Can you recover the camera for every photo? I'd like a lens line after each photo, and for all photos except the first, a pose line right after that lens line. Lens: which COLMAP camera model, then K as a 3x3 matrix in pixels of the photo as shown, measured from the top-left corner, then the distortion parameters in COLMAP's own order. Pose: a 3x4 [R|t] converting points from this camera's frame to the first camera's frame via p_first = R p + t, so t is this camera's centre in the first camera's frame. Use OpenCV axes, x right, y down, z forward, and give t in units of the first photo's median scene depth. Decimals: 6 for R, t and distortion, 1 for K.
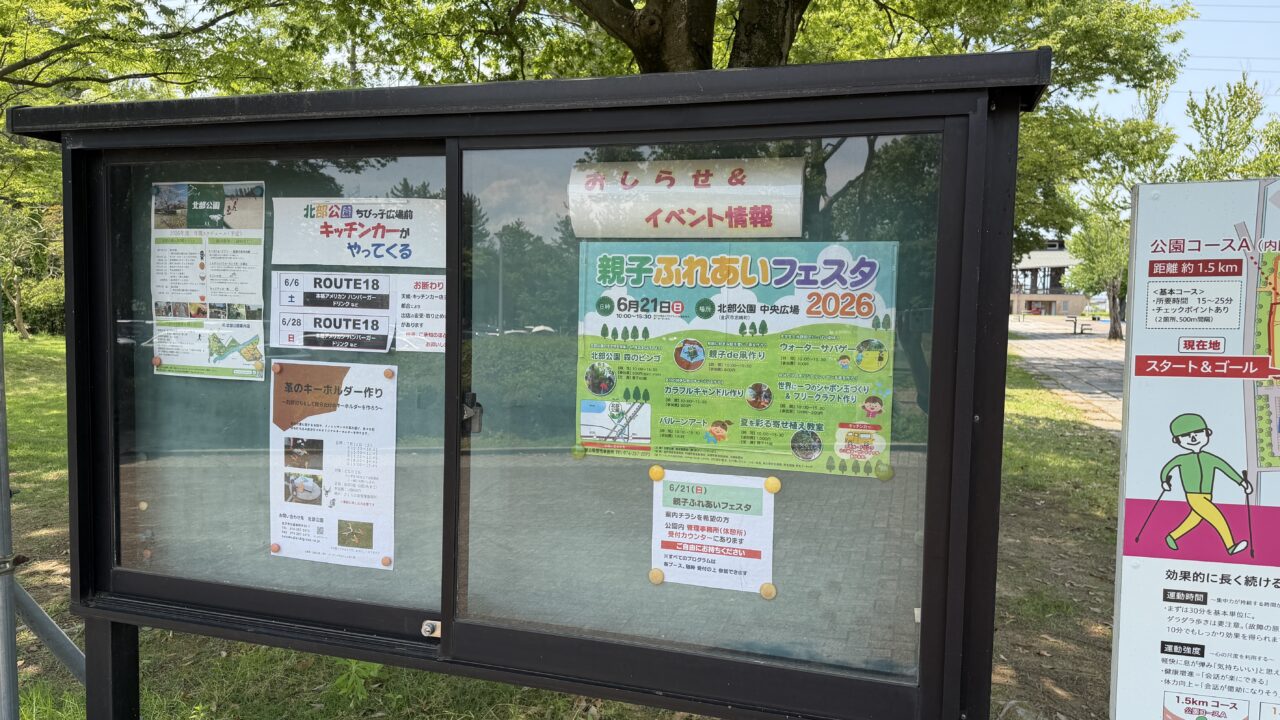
lens RADIAL K [[893.1, 0, 634.8], [0, 893.1, 354.7], [0, 0, 1]] dist [0.025939, -0.017435]
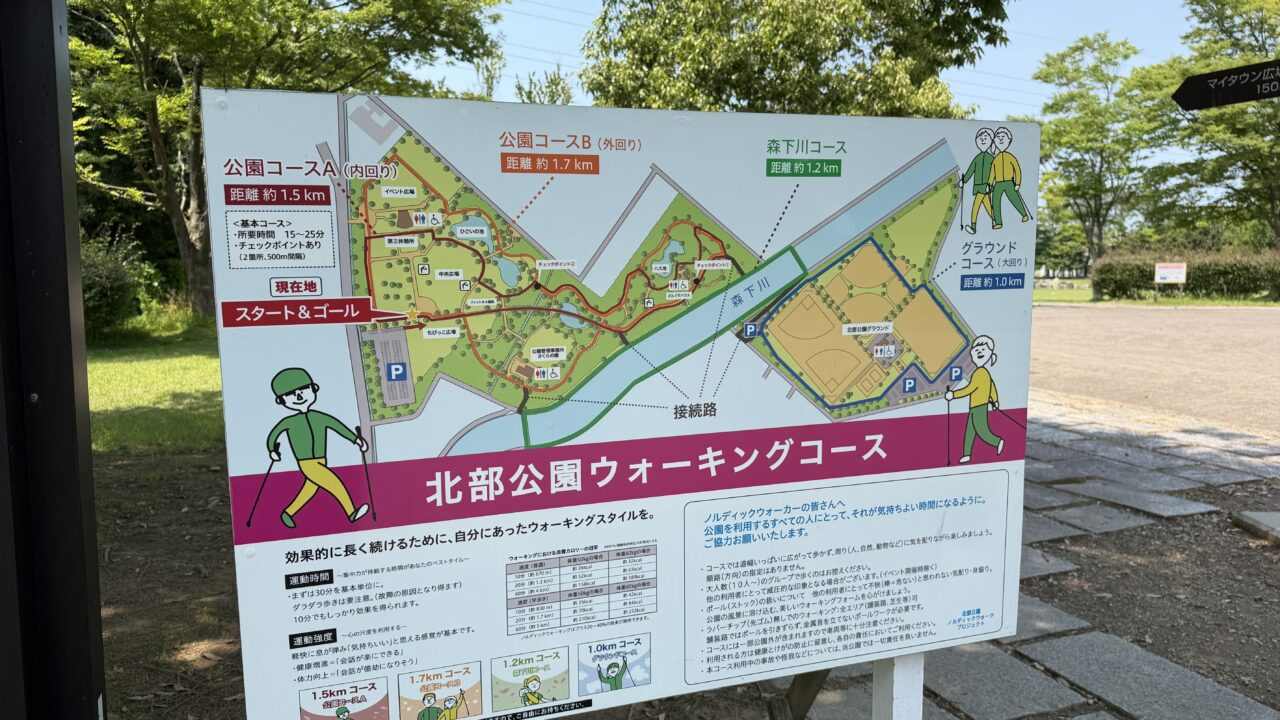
lens RADIAL K [[893.1, 0, 647.3], [0, 893.1, 362.0], [0, 0, 1]] dist [0.025939, -0.017435]
pose [[0.806516, -0.076830, 0.586199, 0.388692], [0.055980, 0.996989, 0.053650, 0.032985], [-0.588557, -0.010454, 0.808388, 0.114406]]
